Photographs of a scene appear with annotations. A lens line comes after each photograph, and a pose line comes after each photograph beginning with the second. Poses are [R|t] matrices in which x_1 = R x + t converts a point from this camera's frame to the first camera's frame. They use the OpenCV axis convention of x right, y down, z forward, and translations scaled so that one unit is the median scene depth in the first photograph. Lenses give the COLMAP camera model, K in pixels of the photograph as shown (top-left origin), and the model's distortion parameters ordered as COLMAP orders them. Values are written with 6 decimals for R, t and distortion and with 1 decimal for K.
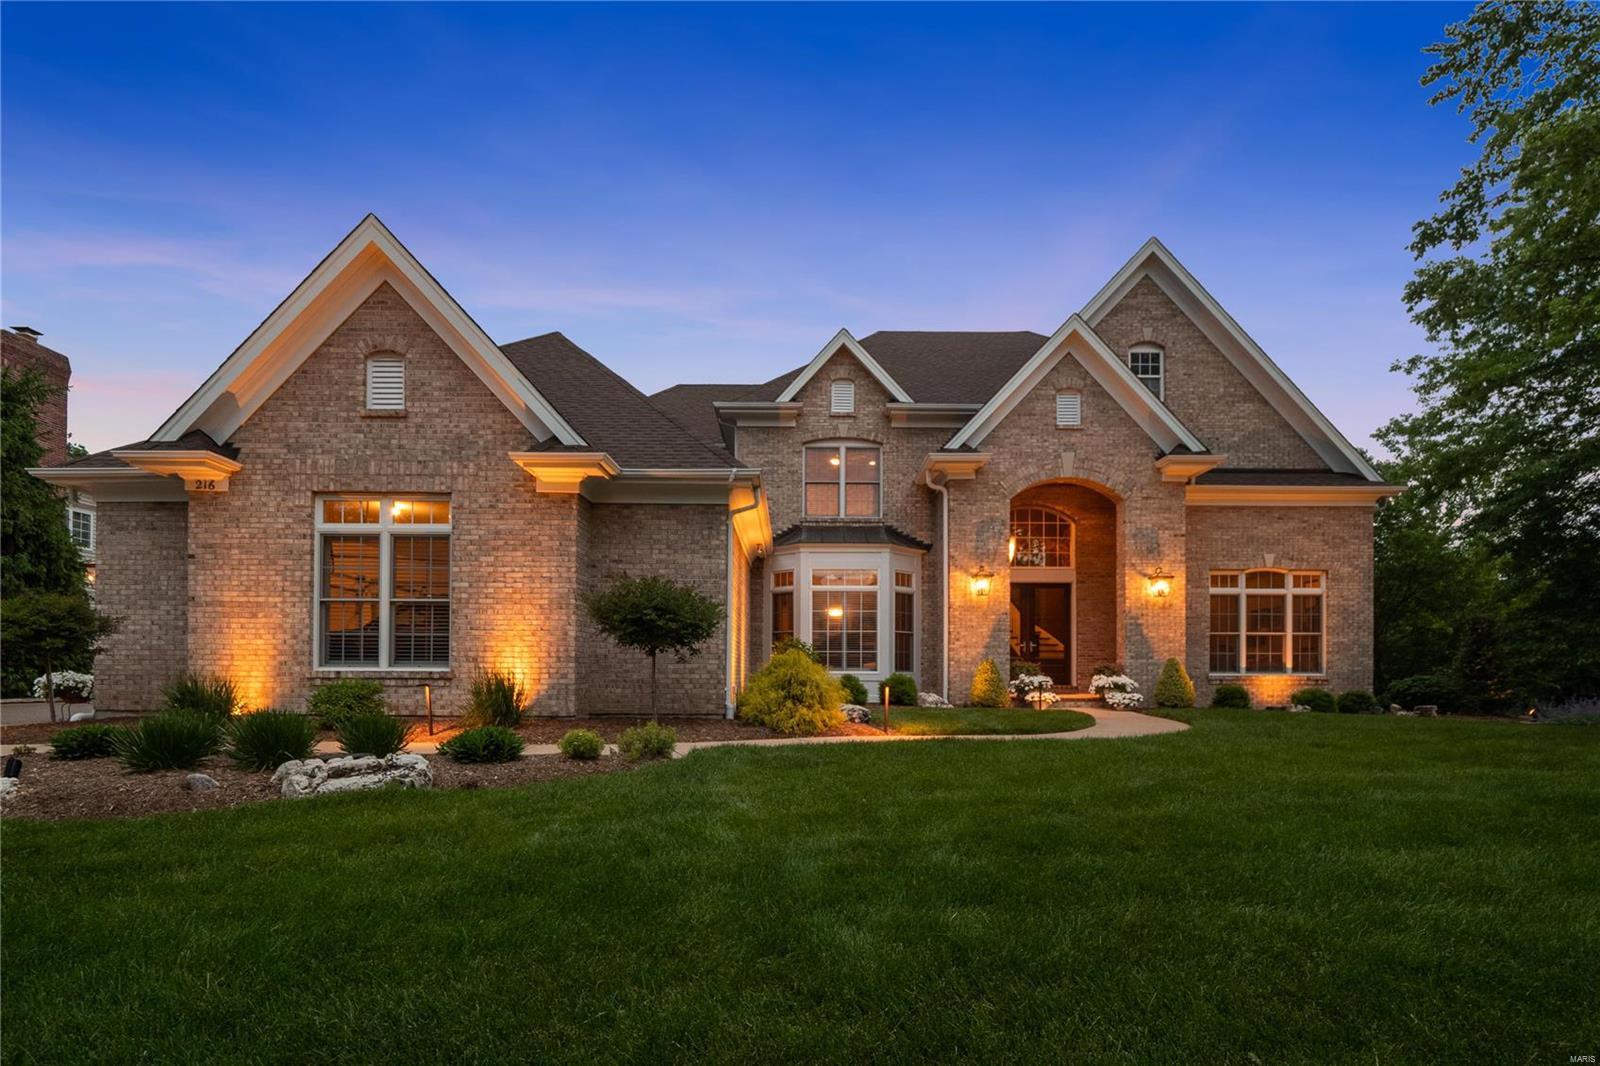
lens RADIAL K [[735.5, 0, 800.0], [0, 735.5, 631.5], [0, 0, 1]] dist [0.001114, 0.000171]
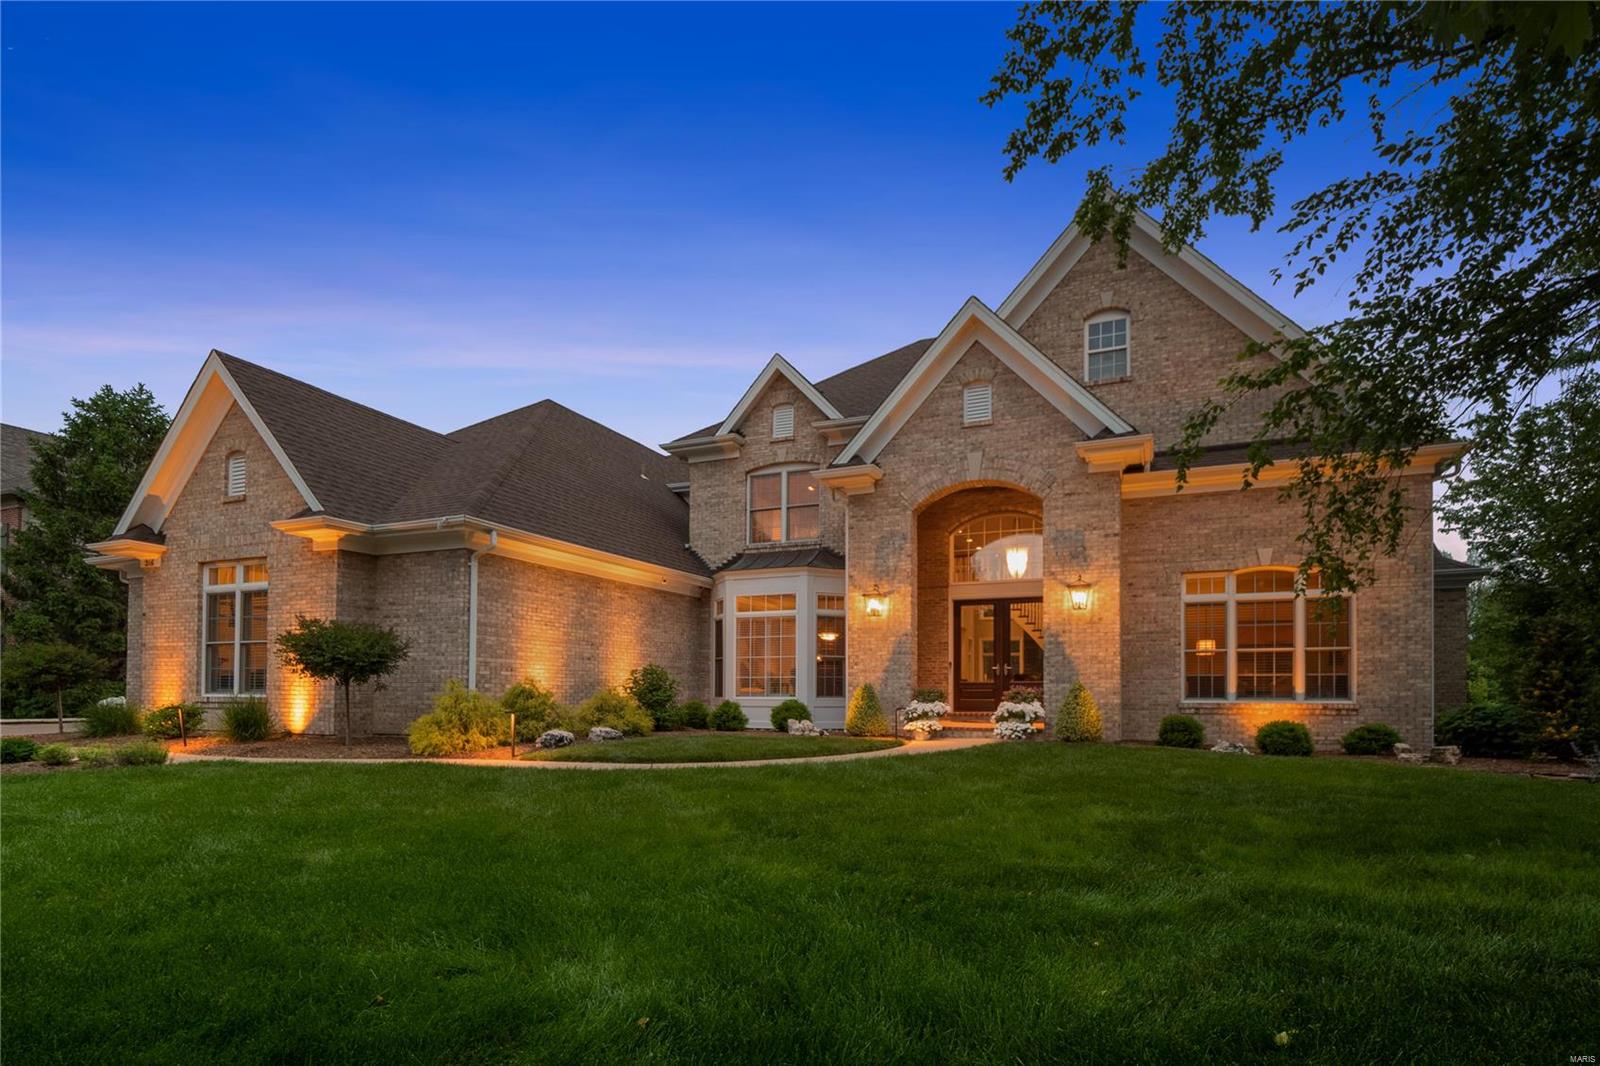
lens RADIAL K [[728.2, 0, 797.1], [0, 728.2, 650.0], [0, 0, 1]] dist [0.000205, -0.000279]
pose [[0.929997, -0.021654, -0.366930, 0.488341], [0.019202, 0.999762, -0.010330, 0.001797], [0.367066, 0.002561, 0.930191, 0.099110]]
